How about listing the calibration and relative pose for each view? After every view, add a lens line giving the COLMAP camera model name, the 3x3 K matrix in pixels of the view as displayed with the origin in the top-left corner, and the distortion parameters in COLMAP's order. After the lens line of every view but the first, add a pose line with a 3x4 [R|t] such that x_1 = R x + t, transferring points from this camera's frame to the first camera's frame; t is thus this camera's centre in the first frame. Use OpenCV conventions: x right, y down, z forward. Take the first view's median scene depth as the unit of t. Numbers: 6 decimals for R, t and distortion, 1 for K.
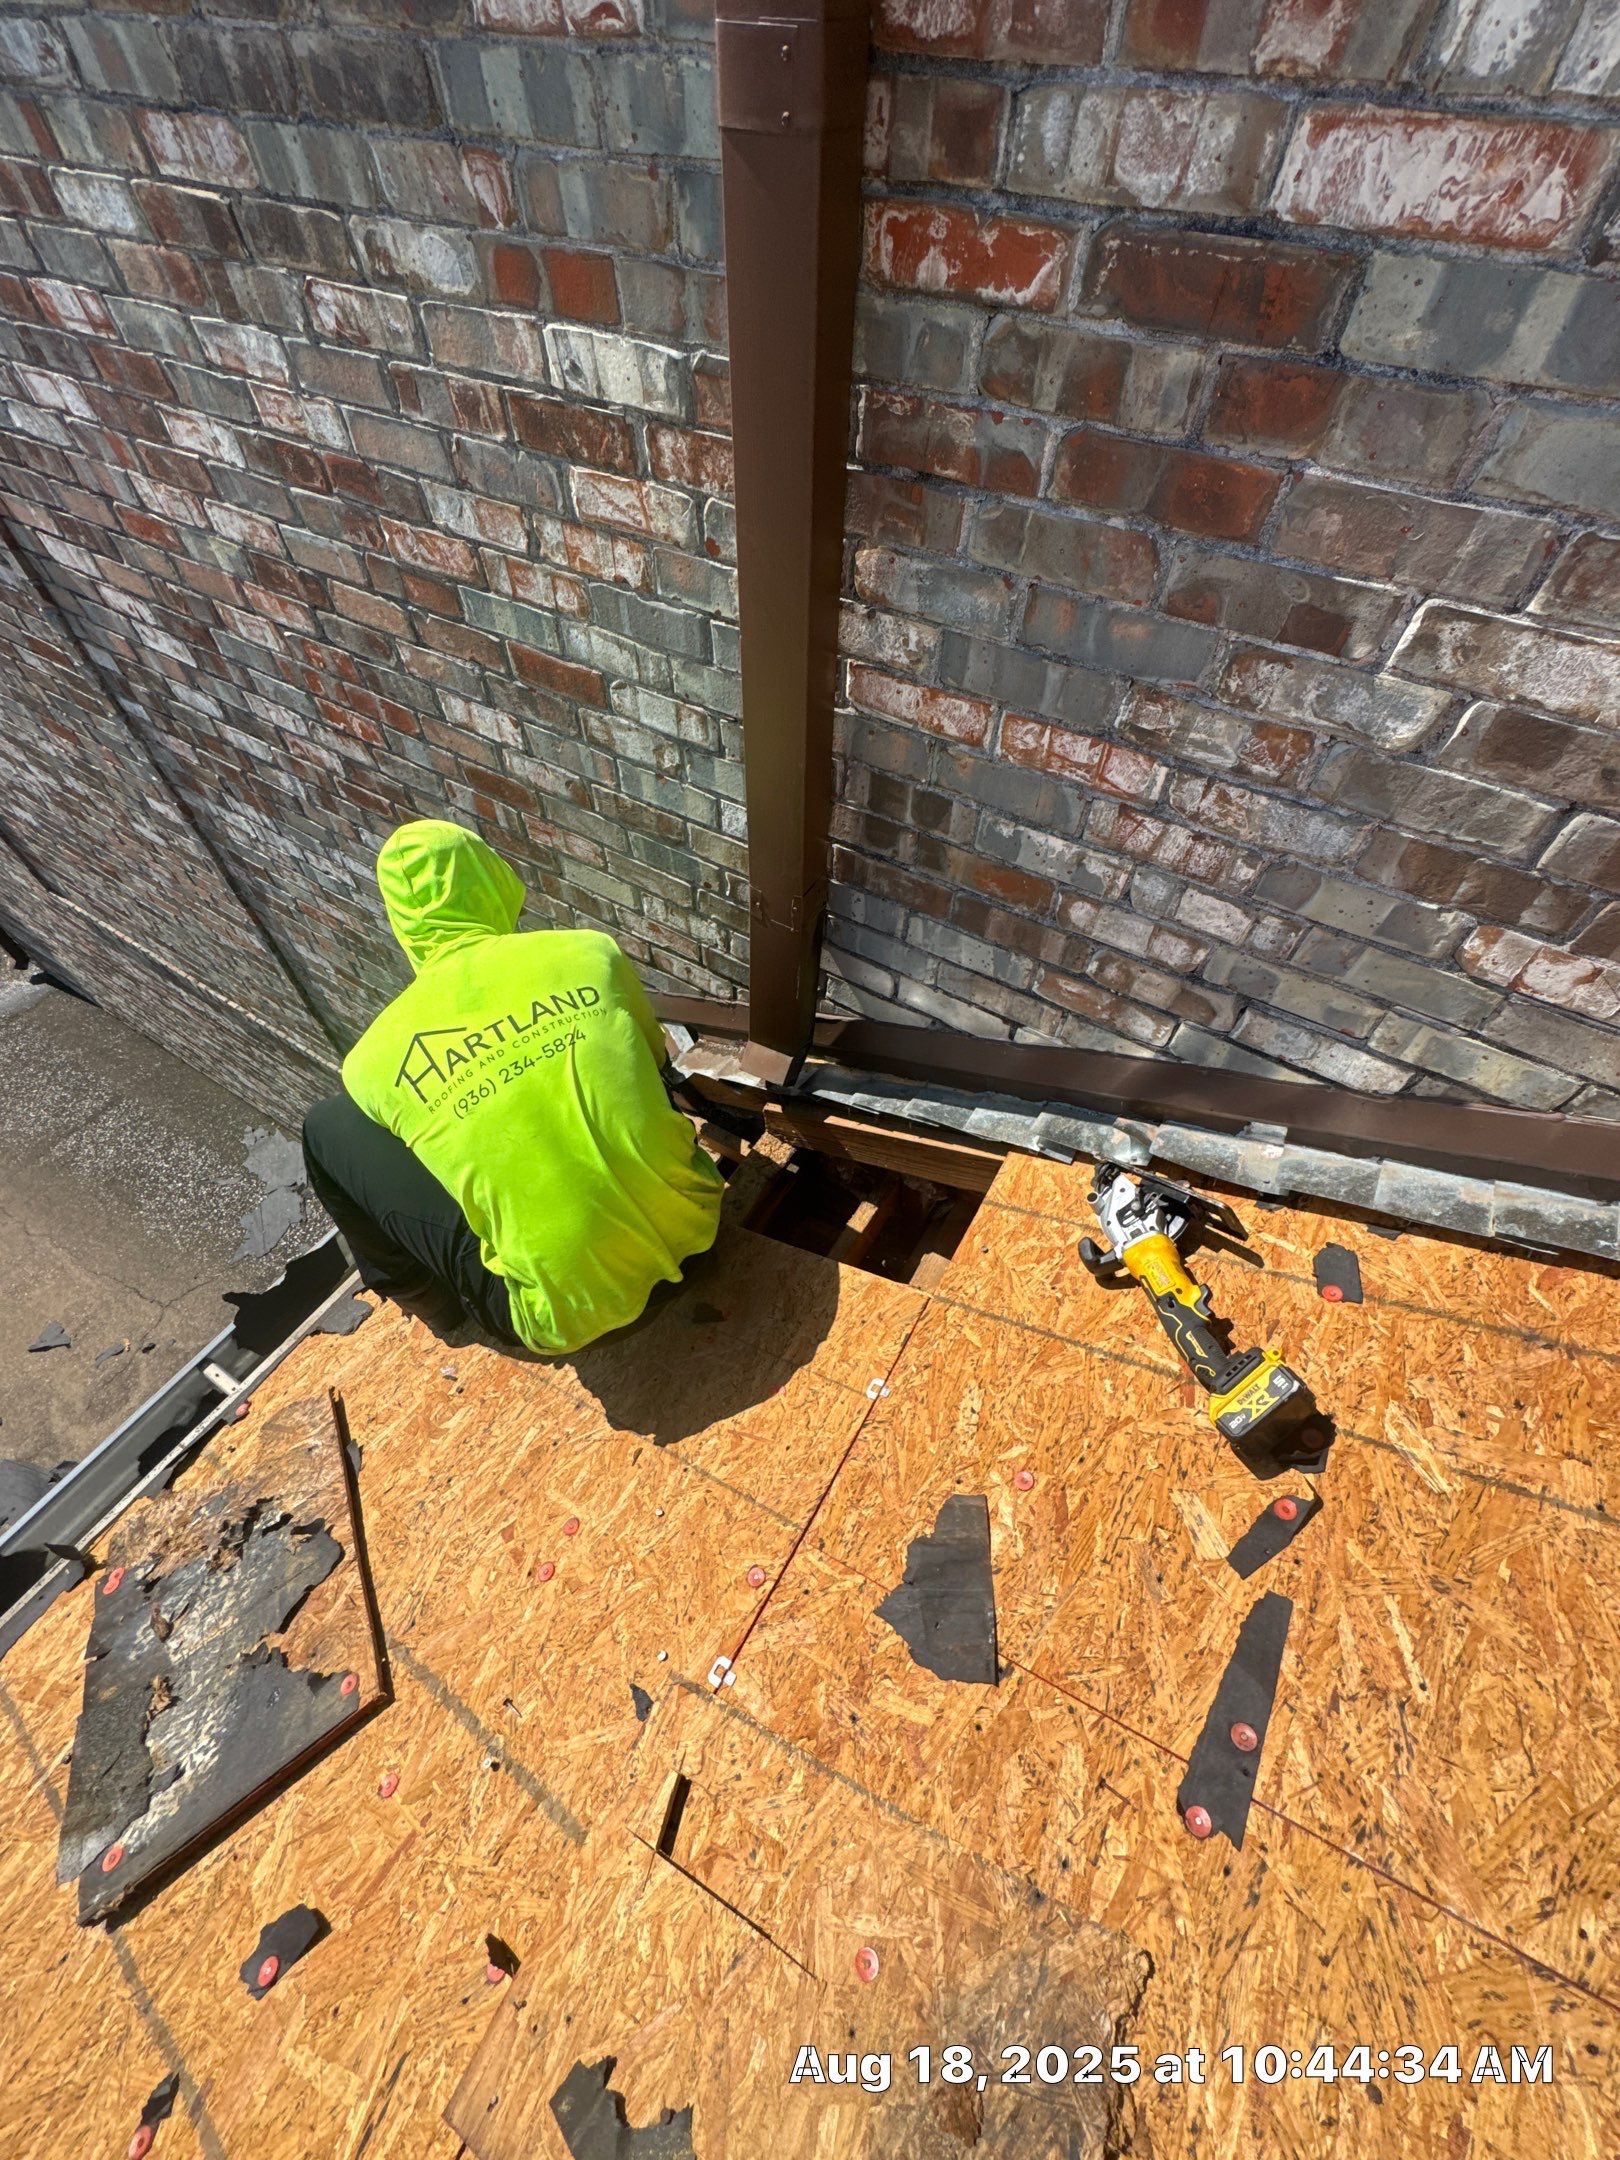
lens RADIAL K [[850.0, 0, 813.5], [0, 850.0, 1083.3], [0, 0, 1]] dist [-0.004365, 0.000334]
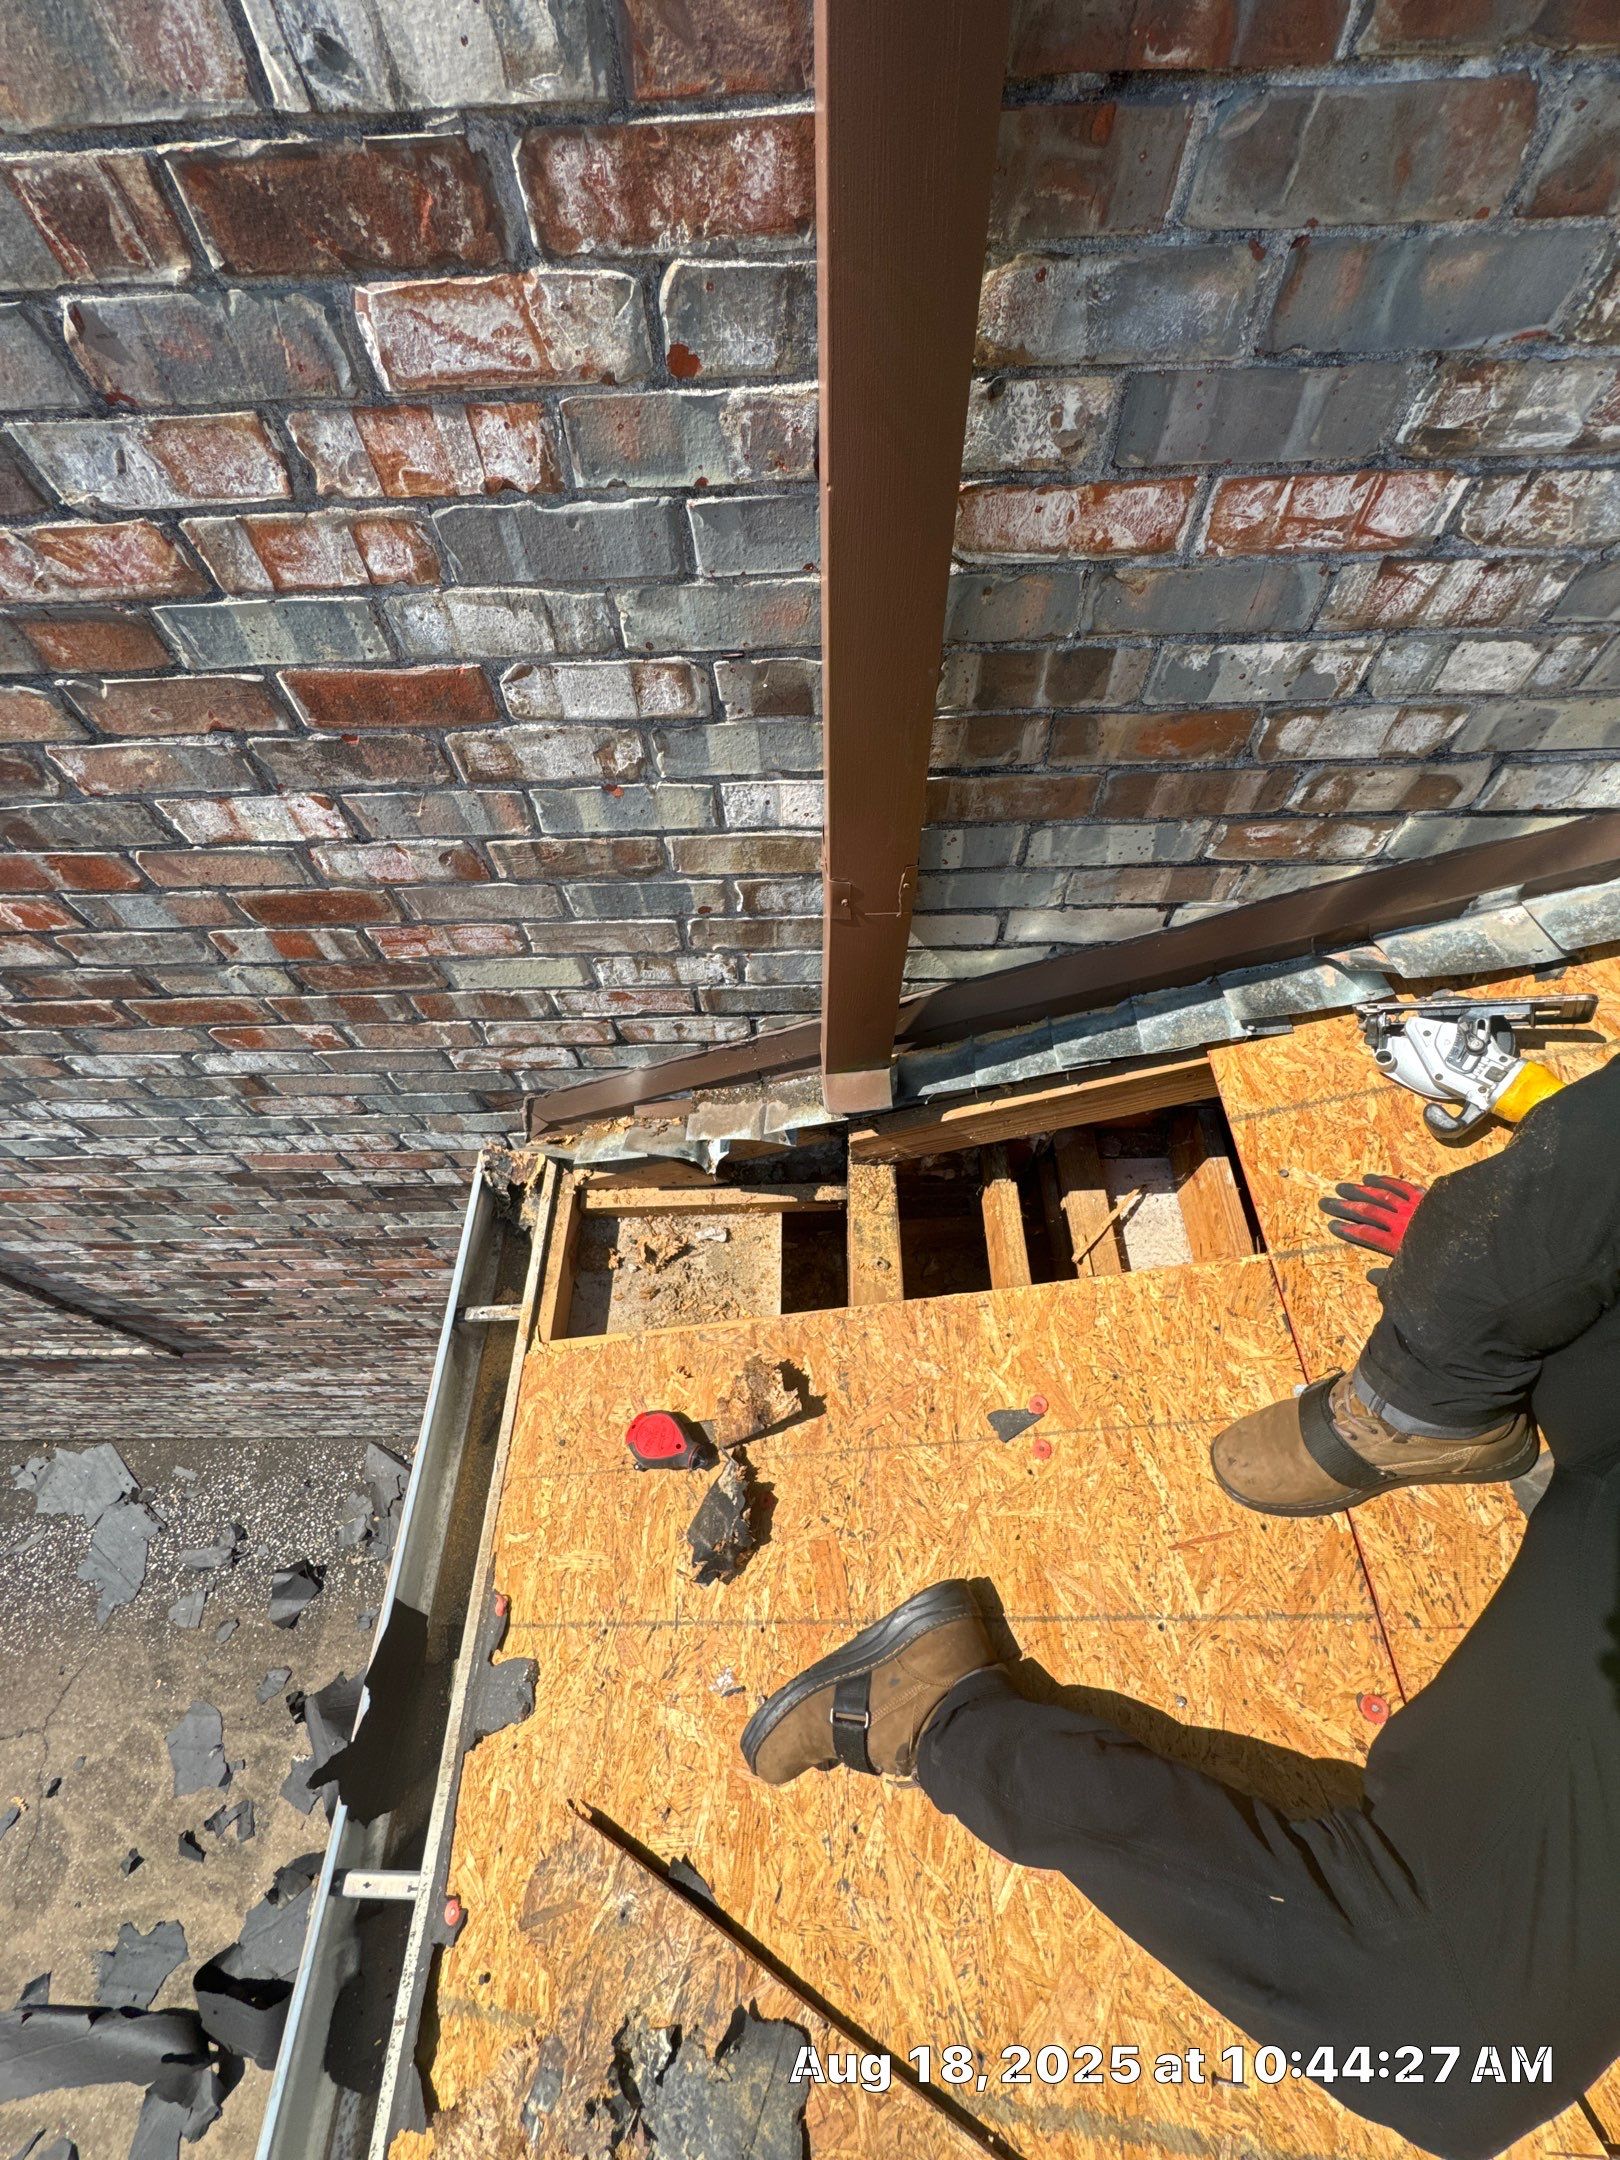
lens RADIAL K [[850.0, 0, 805.0], [0, 850.0, 1082.1], [0, 0, 1]] dist [-0.004365, 0.000334]
pose [[0.853558, -0.464070, 0.236807, -0.367959], [0.442478, 0.885666, 0.140746, -0.214299], [-0.275047, -0.015353, 0.961308, 0.367731]]
